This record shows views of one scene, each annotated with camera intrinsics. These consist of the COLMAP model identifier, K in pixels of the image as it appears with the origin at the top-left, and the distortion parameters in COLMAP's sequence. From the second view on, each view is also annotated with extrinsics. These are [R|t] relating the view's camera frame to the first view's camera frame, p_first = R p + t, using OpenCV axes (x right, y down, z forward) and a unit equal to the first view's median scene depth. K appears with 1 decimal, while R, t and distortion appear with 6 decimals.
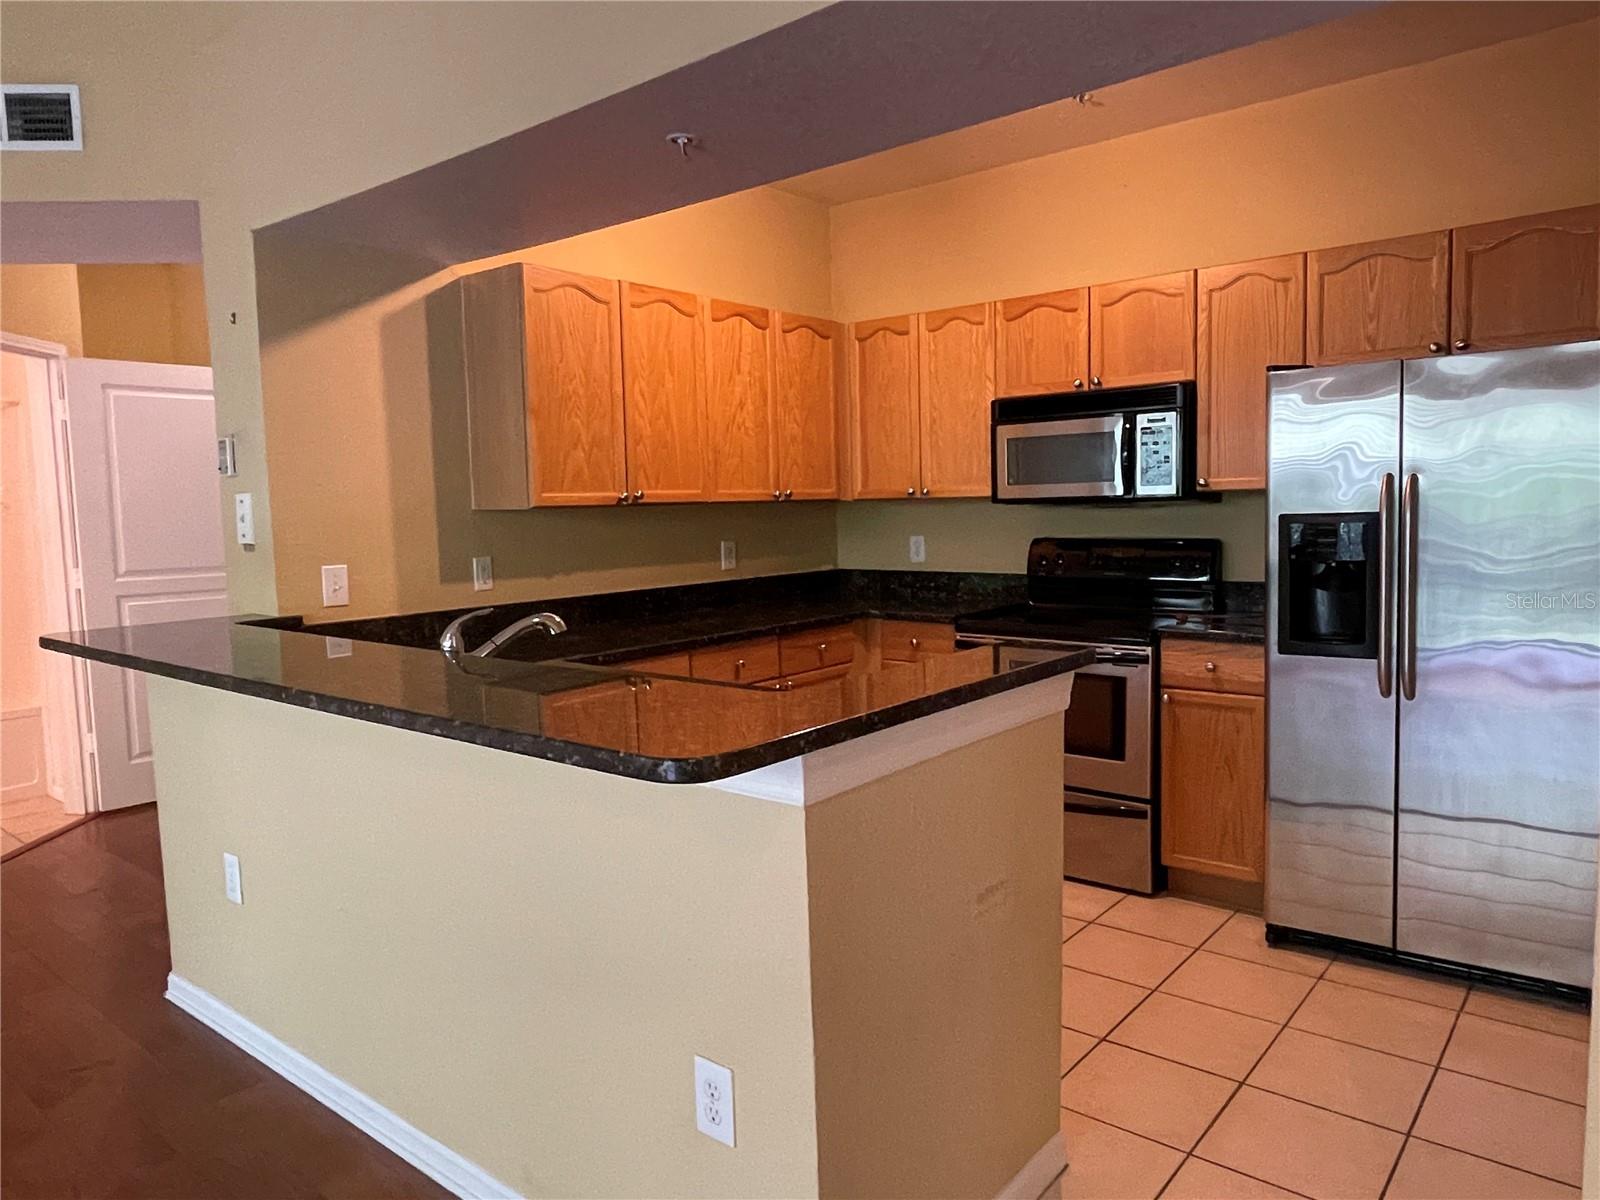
lens RADIAL K [[1061.7, 0, 795.9], [0, 1061.7, 597.5], [0, 0, 1]] dist [-0.000355, -0.000380]
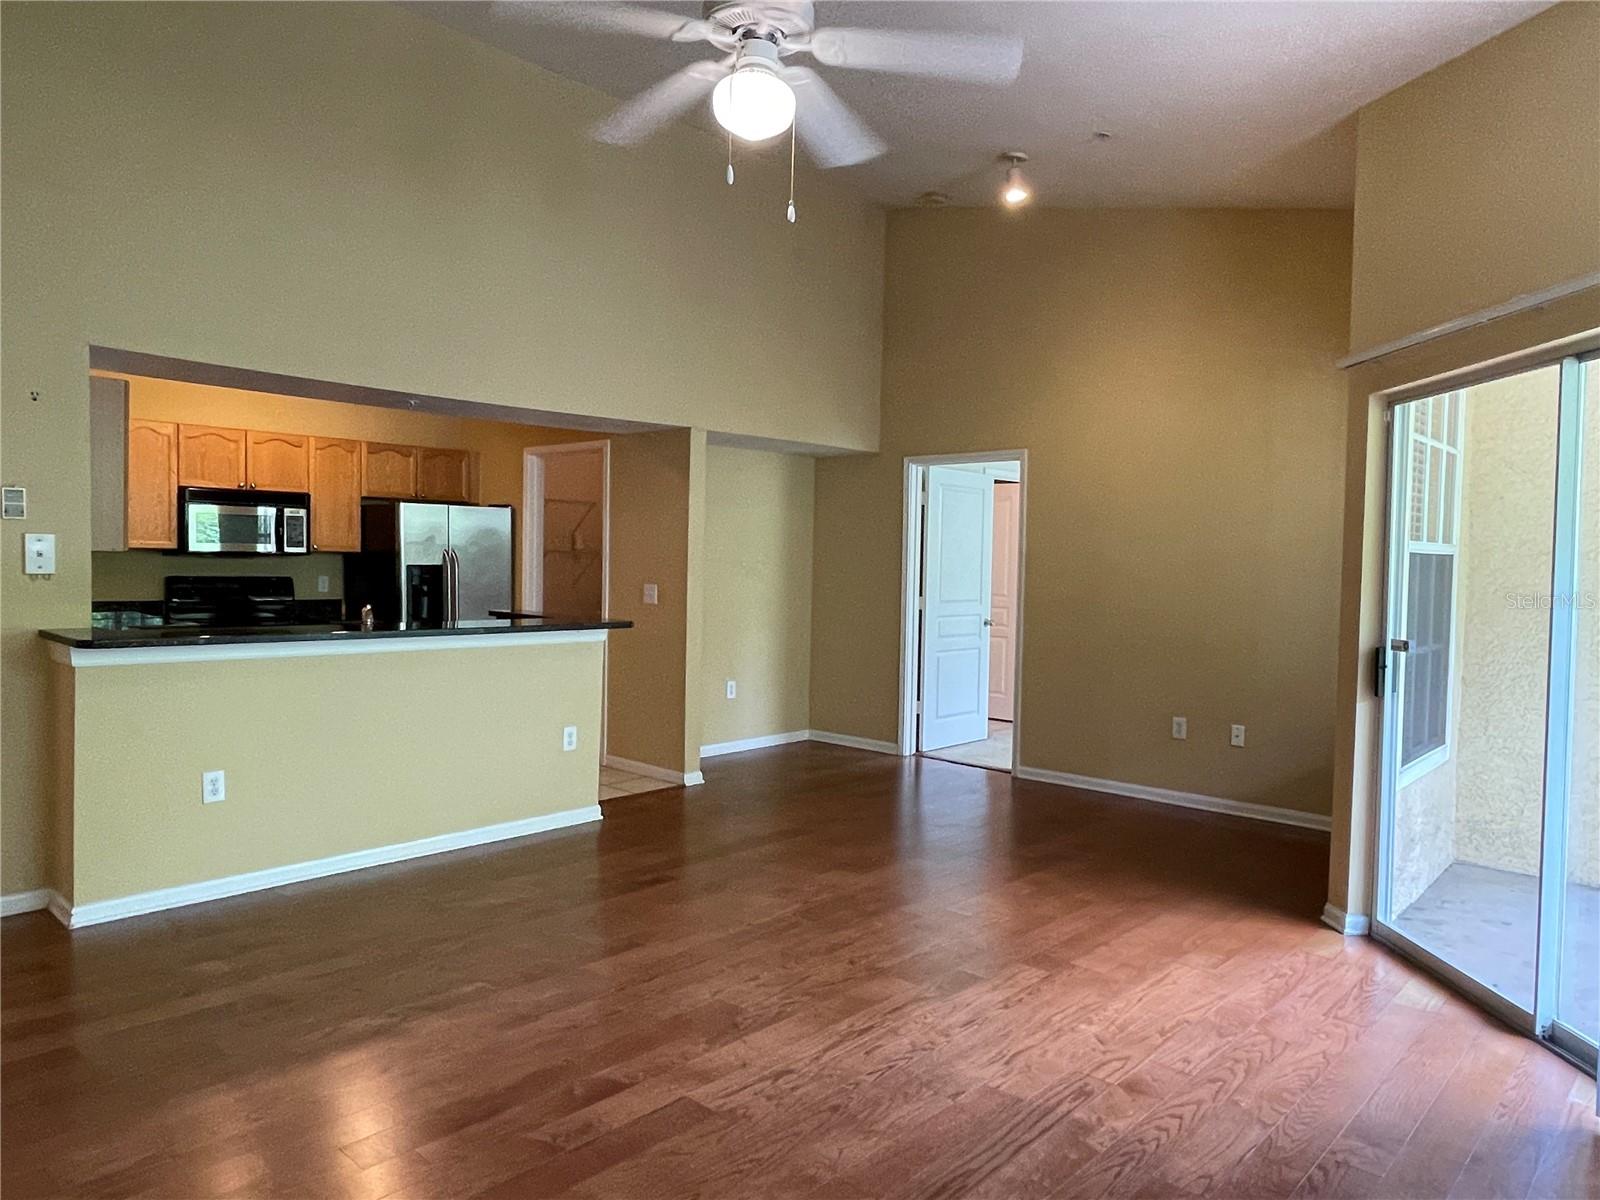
lens RADIAL K [[1061.7, 0, 800.9], [0, 1061.7, 599.9], [0, 0, 1]] dist [-0.000355, -0.000380]
pose [[0.051944, -0.013234, 0.998562, -1.474934], [0.062863, 0.997972, 0.009956, 0.022336], [-0.996669, 0.062256, 0.052671, 0.032398]]
